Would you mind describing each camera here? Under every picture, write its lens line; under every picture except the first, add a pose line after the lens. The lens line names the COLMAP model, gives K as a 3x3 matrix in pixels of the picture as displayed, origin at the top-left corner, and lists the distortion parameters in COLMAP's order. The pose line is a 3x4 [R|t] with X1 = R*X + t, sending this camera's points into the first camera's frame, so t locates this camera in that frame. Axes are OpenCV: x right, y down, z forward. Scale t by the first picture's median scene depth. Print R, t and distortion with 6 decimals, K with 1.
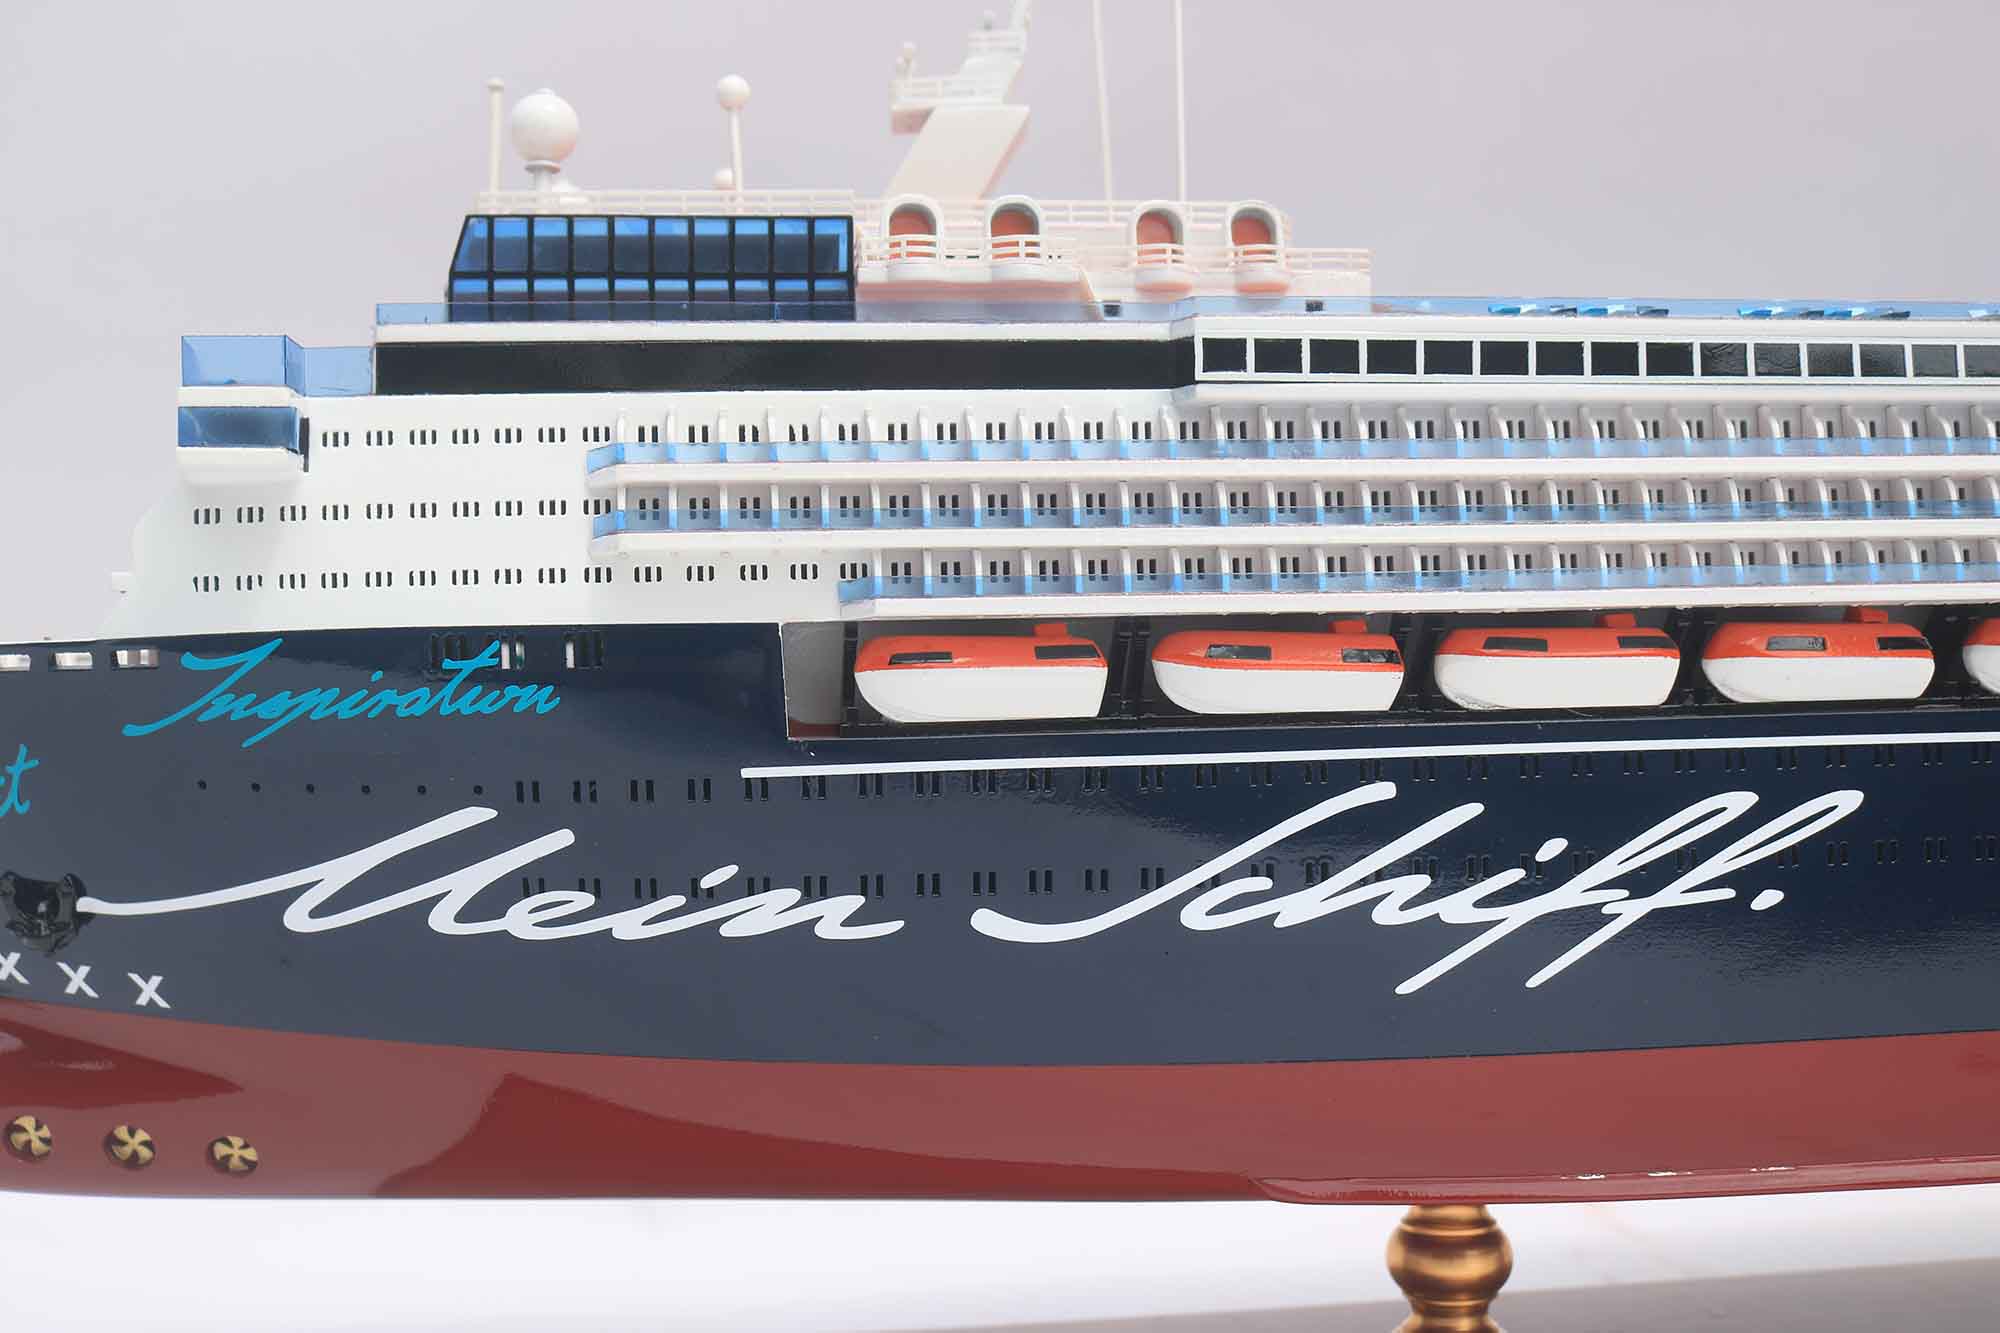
lens RADIAL K [[2463.2, 0, 1037.0], [0, 2463.2, 666.3], [0, 0, 1]] dist [-0.132586, 0.014142]
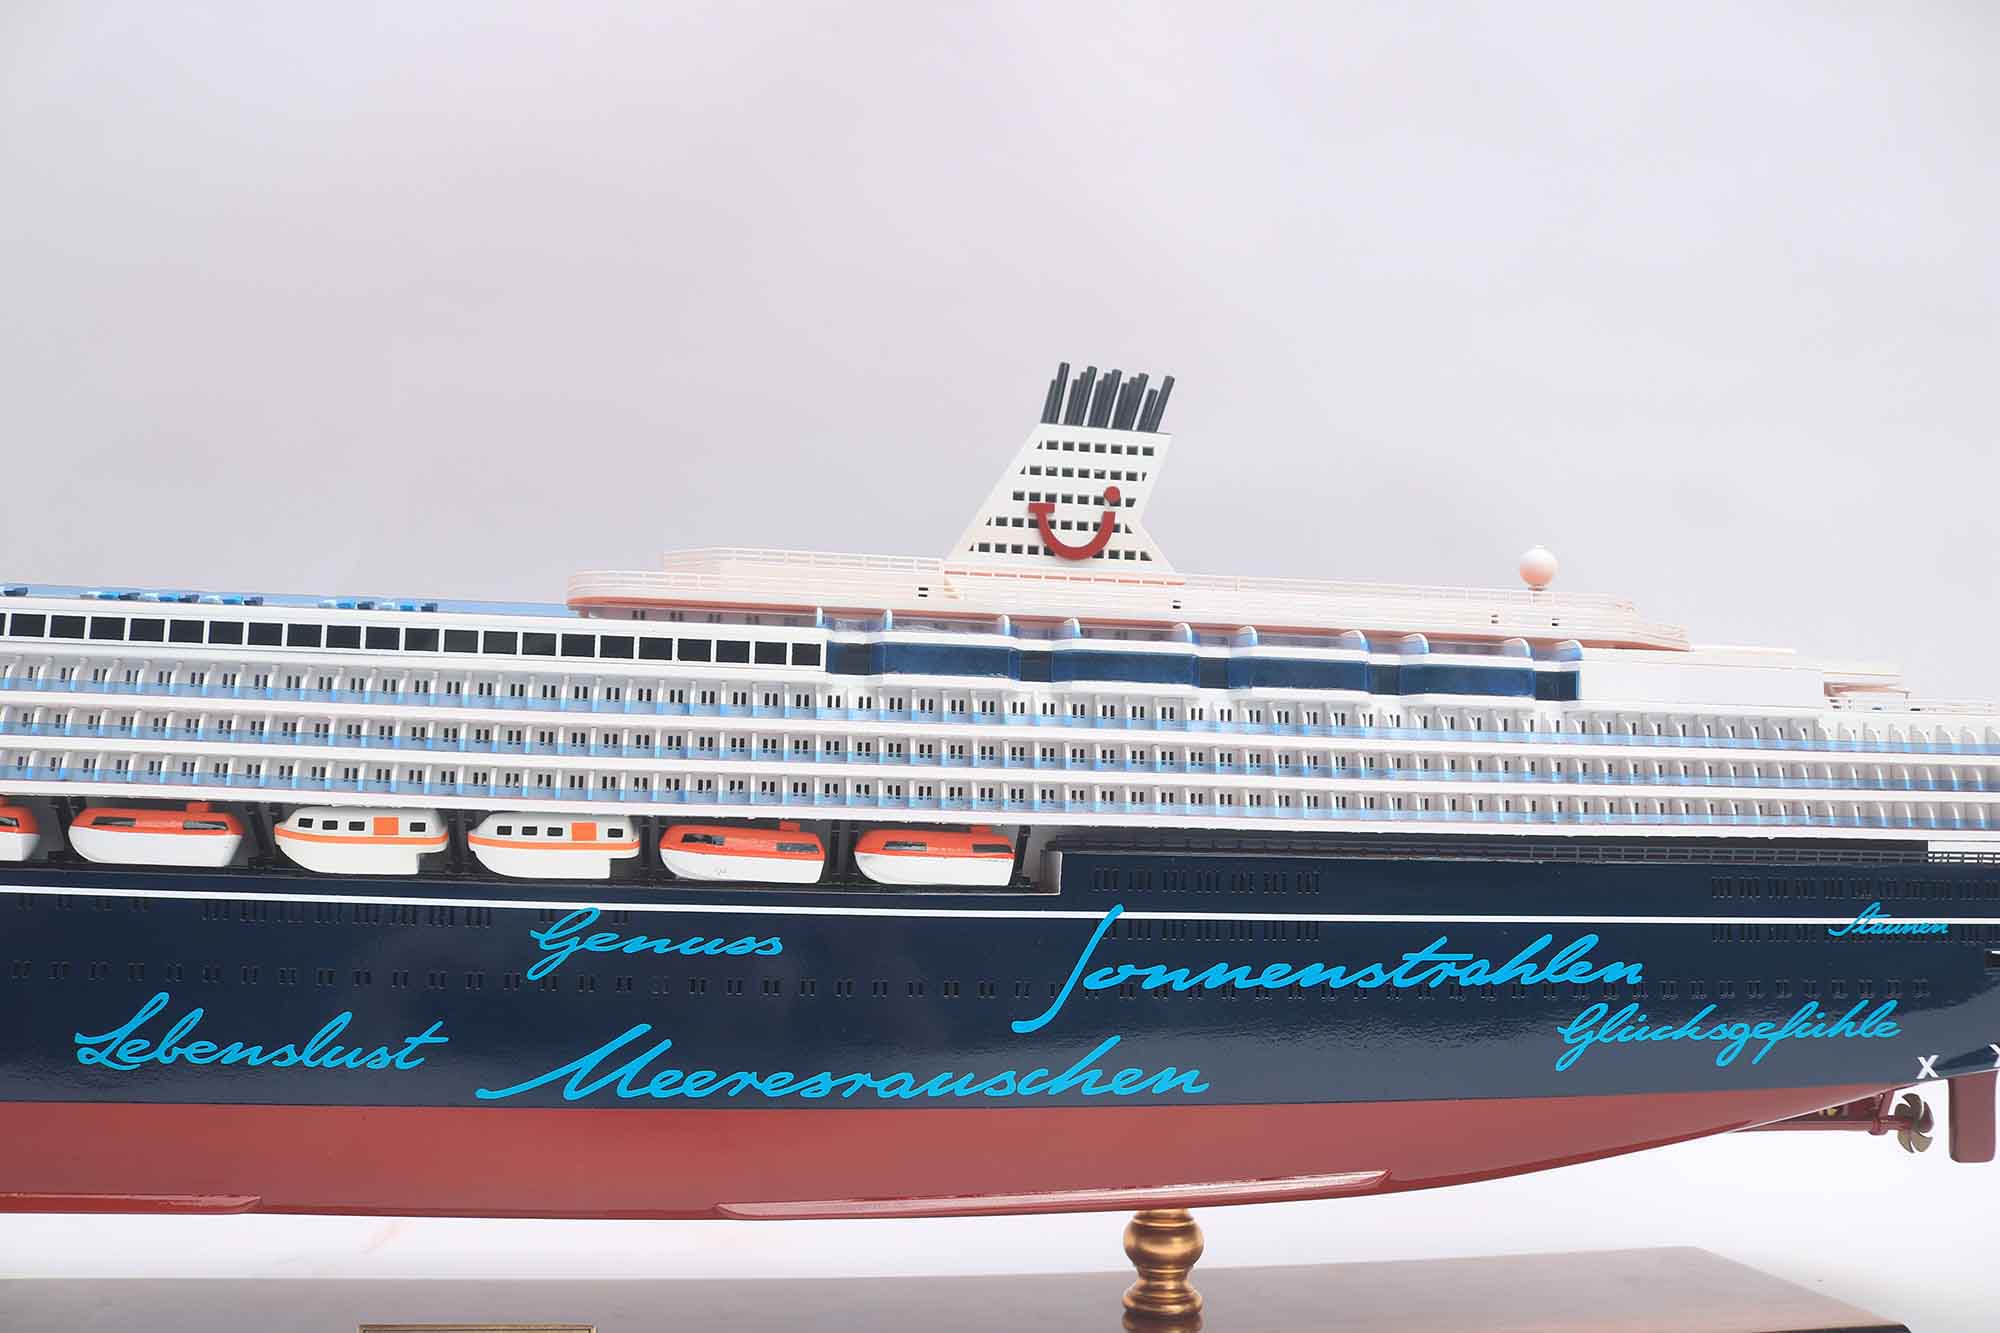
lens RADIAL K [[1548.3, 0, 957.8], [0, 1548.3, 721.0], [0, 0, 1]] dist [-0.123274, 0.006103]
pose [[0.999013, 0.042162, 0.013948, 0.109920], [-0.040816, 0.995484, -0.085709, -0.002059], [-0.017499, 0.085055, 0.996223, 0.014287]]
